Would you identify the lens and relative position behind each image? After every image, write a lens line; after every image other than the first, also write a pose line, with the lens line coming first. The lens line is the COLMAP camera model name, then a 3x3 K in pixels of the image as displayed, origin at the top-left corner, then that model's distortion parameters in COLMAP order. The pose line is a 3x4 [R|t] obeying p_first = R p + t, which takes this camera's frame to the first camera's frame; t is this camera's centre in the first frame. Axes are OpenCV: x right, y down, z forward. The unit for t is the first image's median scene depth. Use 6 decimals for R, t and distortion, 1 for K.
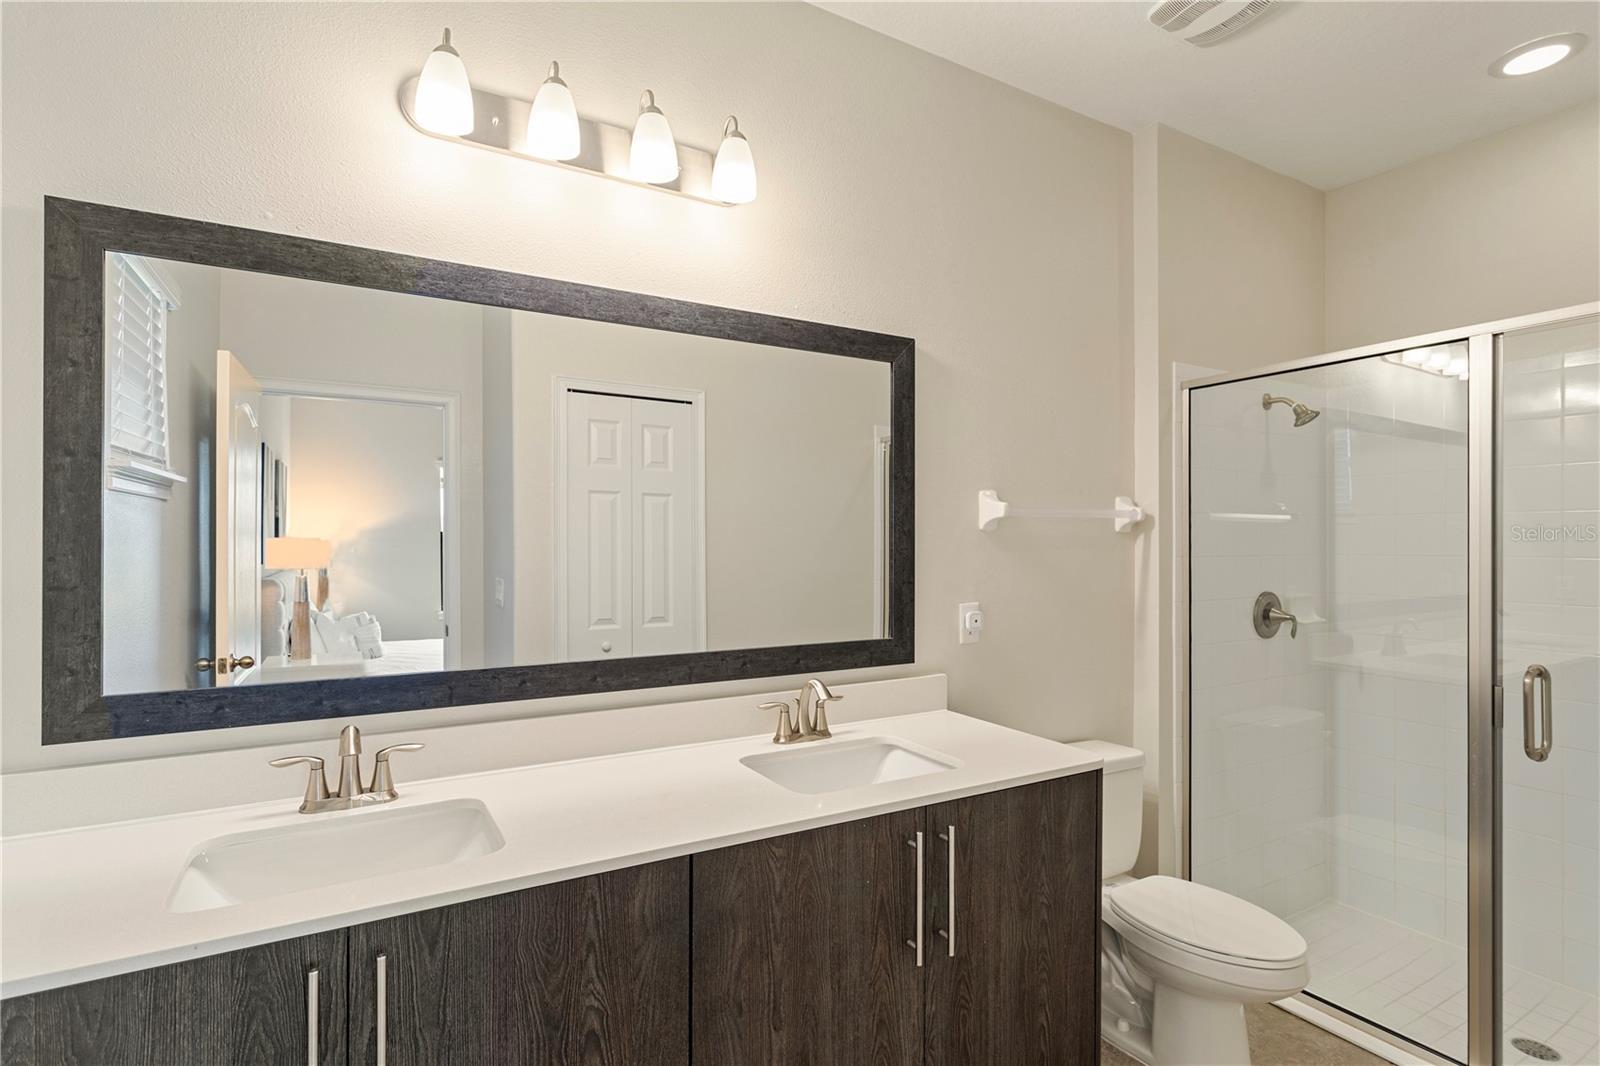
lens RADIAL K [[775.0, 0, 806.5], [0, 775.0, 539.1], [0, 0, 1]] dist [-0.001681, 0.003341]
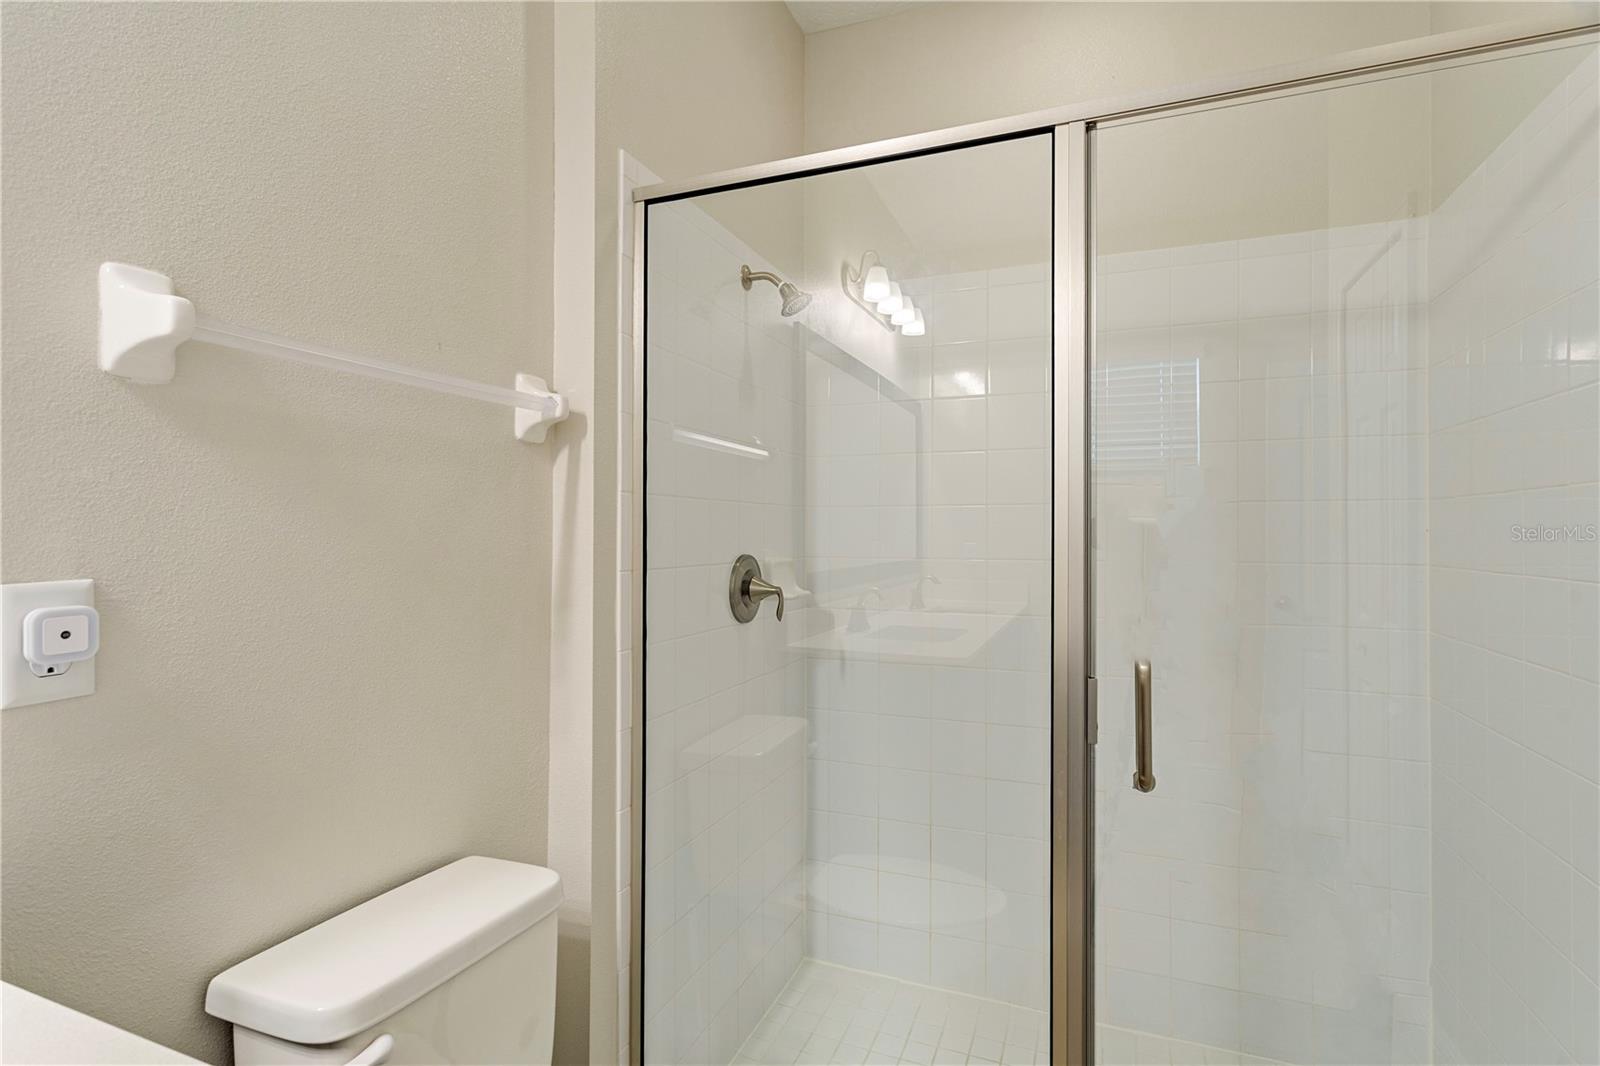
lens RADIAL K [[775.0, 0, 794.7], [0, 775.0, 532.1], [0, 0, 1]] dist [-0.001681, 0.003341]
pose [[0.788014, 0.003358, 0.615648, 0.224393], [-0.004493, 0.999990, 0.000297, 0.051753], [-0.615641, -0.003000, 0.788021, 0.470055]]
